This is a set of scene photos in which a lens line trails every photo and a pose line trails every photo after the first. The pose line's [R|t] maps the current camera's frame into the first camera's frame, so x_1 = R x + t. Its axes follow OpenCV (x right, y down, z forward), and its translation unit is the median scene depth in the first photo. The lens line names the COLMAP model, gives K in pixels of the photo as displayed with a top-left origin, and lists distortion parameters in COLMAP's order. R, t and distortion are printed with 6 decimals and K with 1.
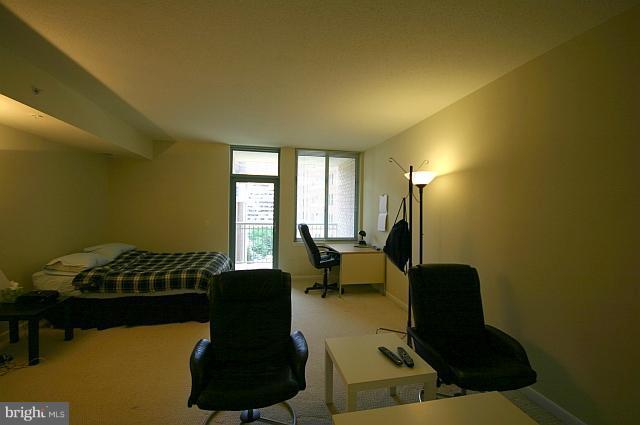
lens RADIAL K [[289.6, 0, 324.3], [0, 289.6, 211.8], [0, 0, 1]] dist [-0.002011, -0.000543]
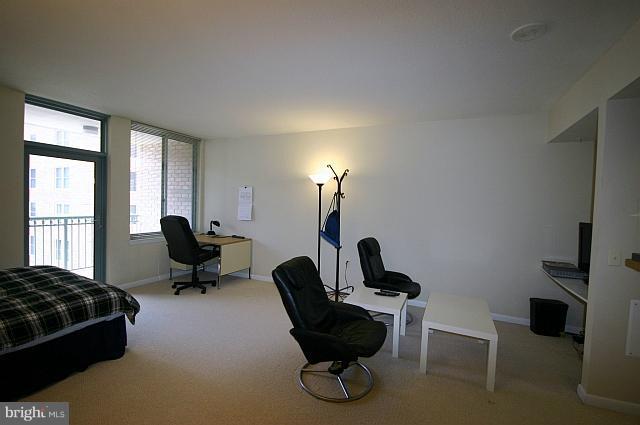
lens RADIAL K [[289.6, 0, 324.3], [0, 289.6, 211.8], [0, 0, 1]] dist [-0.002011, -0.000543]
pose [[0.613814, -0.018556, 0.789233, -0.407710], [-0.013569, 0.999328, 0.034049, -0.006448], [-0.789334, -0.031609, 0.613149, 0.095098]]
